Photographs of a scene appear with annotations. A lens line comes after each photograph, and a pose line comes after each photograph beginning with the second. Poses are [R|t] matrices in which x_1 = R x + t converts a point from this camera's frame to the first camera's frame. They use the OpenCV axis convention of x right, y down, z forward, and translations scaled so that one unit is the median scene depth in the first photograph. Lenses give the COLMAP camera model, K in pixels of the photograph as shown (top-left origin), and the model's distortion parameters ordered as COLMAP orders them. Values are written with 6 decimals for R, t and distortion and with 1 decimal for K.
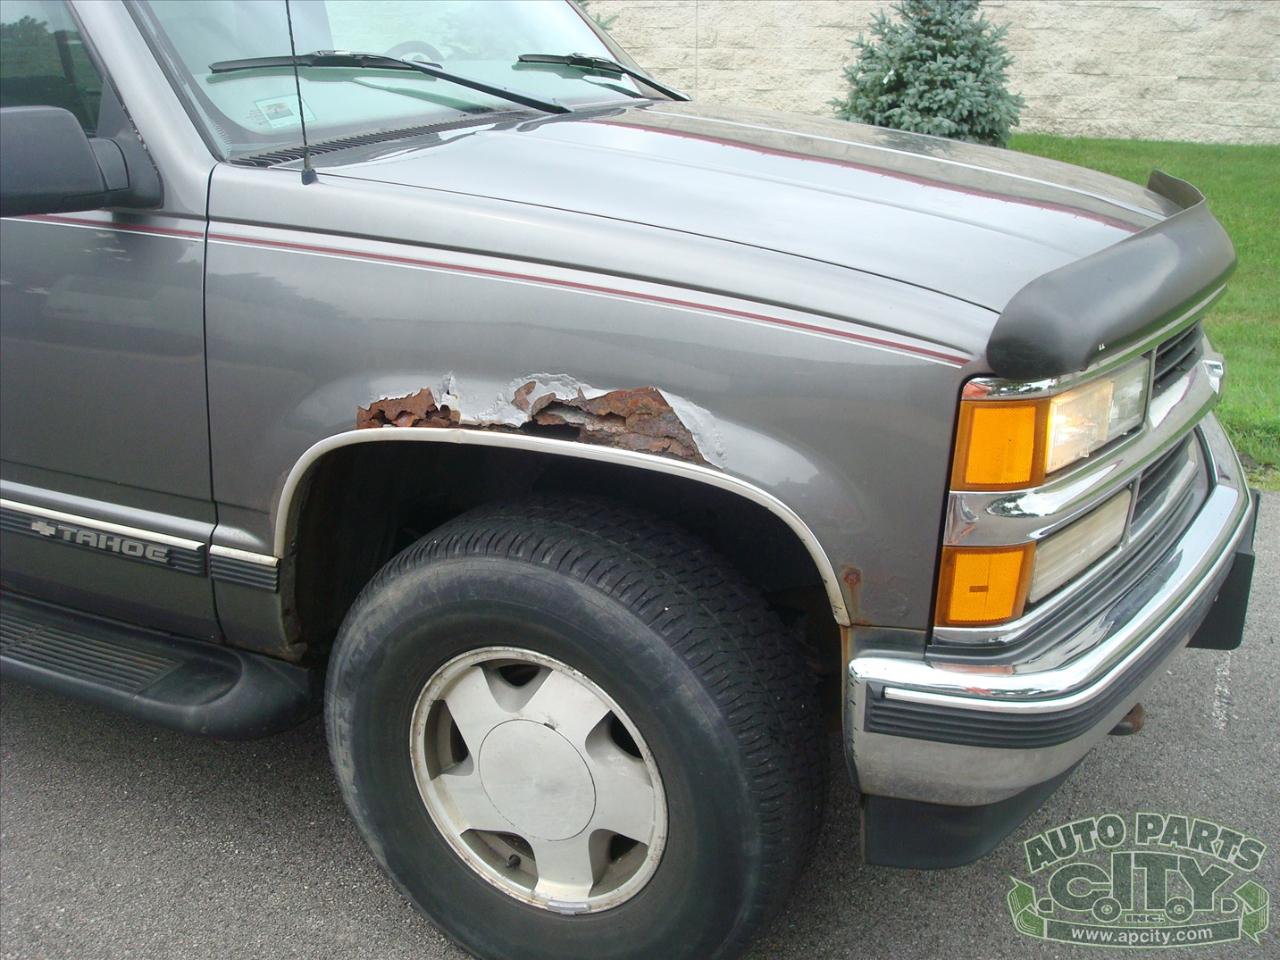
lens RADIAL K [[1363.9, 0, 617.0], [0, 1363.9, 482.0], [0, 0, 1]] dist [-0.092456, -0.061046]
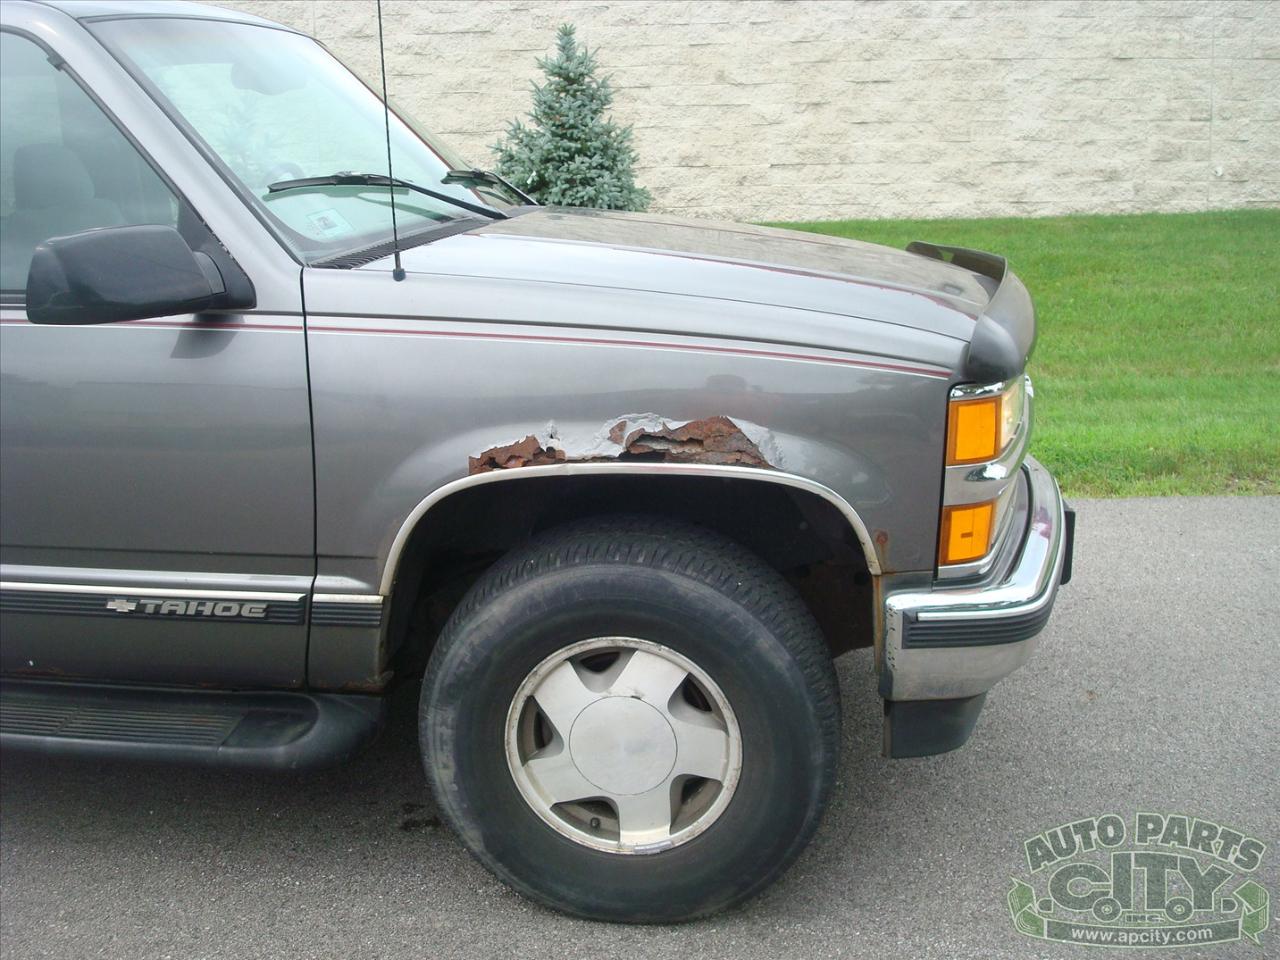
lens RADIAL K [[1336.0, 0, 634.6], [0, 1336.0, 477.7], [0, 0, 1]] dist [-0.050856, -0.158639]
pose [[0.945197, -0.095619, 0.312184, -0.420767], [0.118950, 0.991290, -0.056520, 0.048808], [-0.304060, 0.090557, 0.948339, -0.187367]]
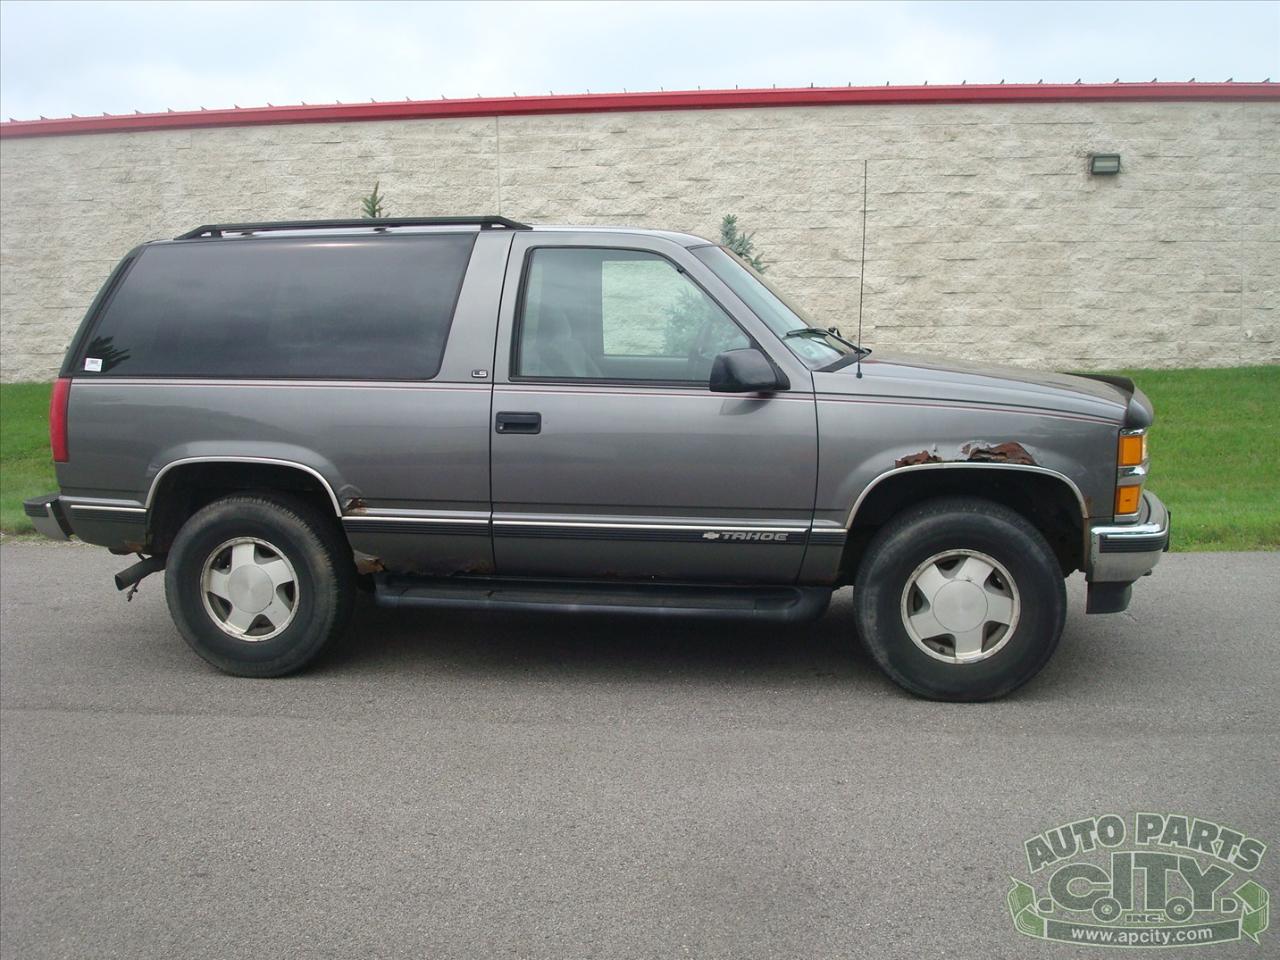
lens RADIAL K [[1386.0, 0, 636.8], [0, 1386.0, 499.7], [0, 0, 1]] dist [-0.063605, -0.125721]
pose [[0.949174, -0.050836, 0.310619, -1.466863], [0.105301, 0.981292, -0.161174, 0.388867], [-0.296615, 0.185690, 0.936770, -1.306658]]
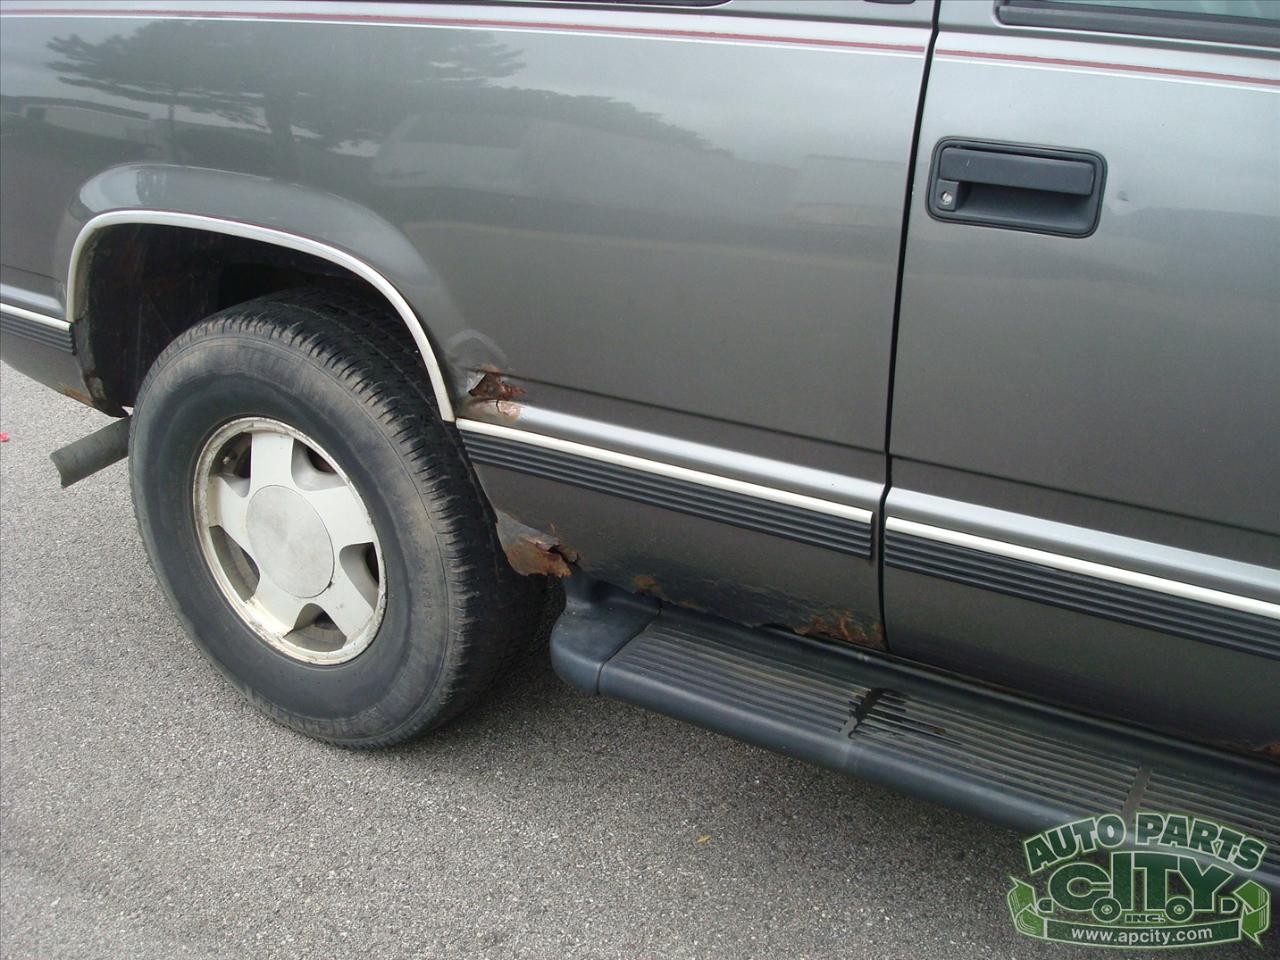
lens RADIAL K [[1336.0, 0, 634.6], [0, 1336.0, 477.7], [0, 0, 1]] dist [-0.050856, -0.158639]
pose [[0.996787, 0.024594, -0.076224, -0.975744], [-0.019071, 0.997196, 0.072364, -0.116238], [0.077790, -0.070678, 0.994461, 0.573360]]
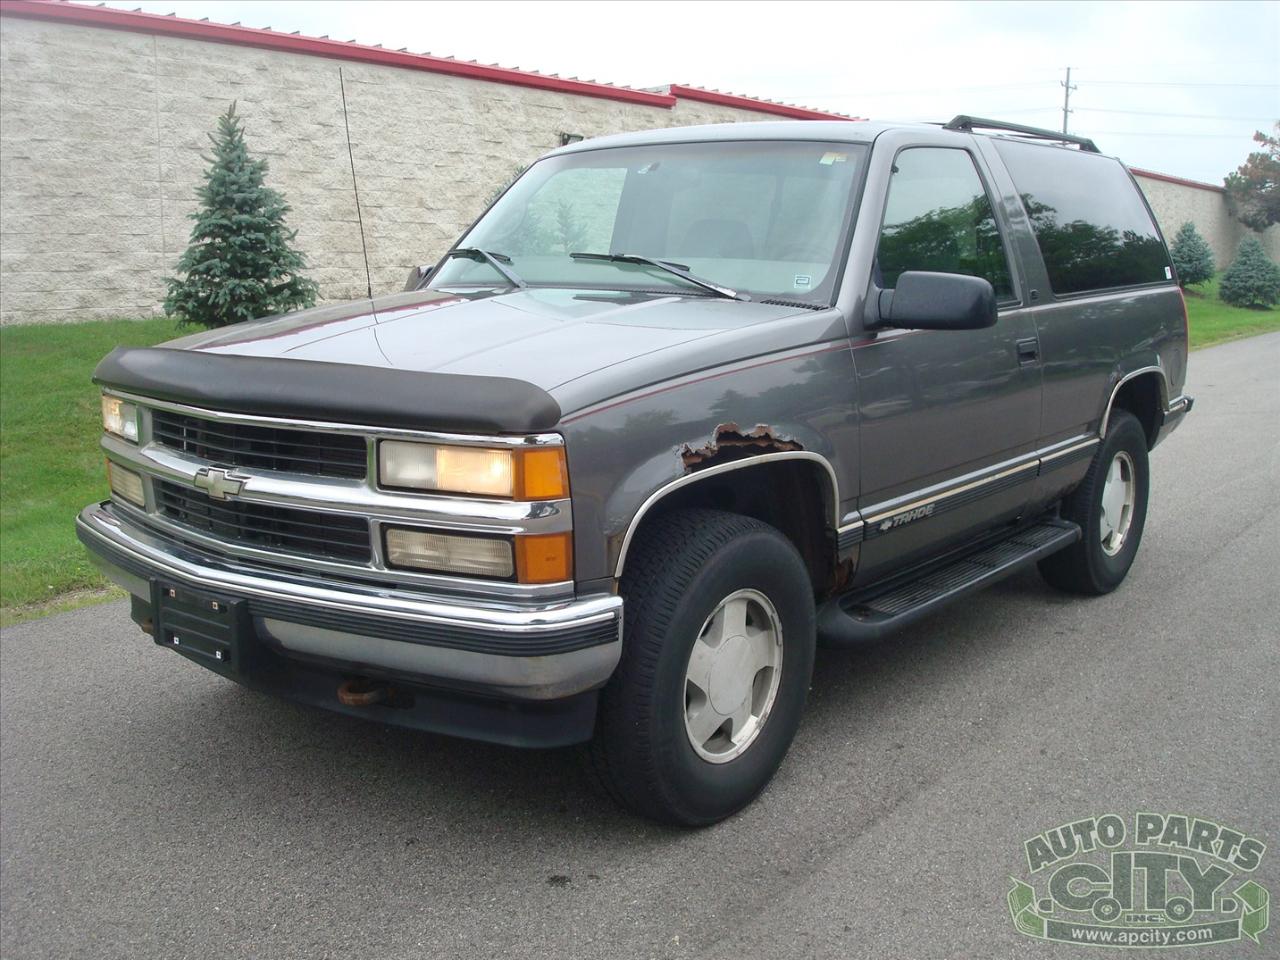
lens RADIAL K [[1345.1, 0, 640.0], [0, 1345.1, 480.0], [0, 0, 1]] dist [-0.087379, -0.059489]
pose [[0.204376, -0.151164, 0.967150, -5.320293], [0.300996, 0.949843, 0.084853, -0.541247], [-0.931468, 0.273766, 0.239625, 1.888488]]
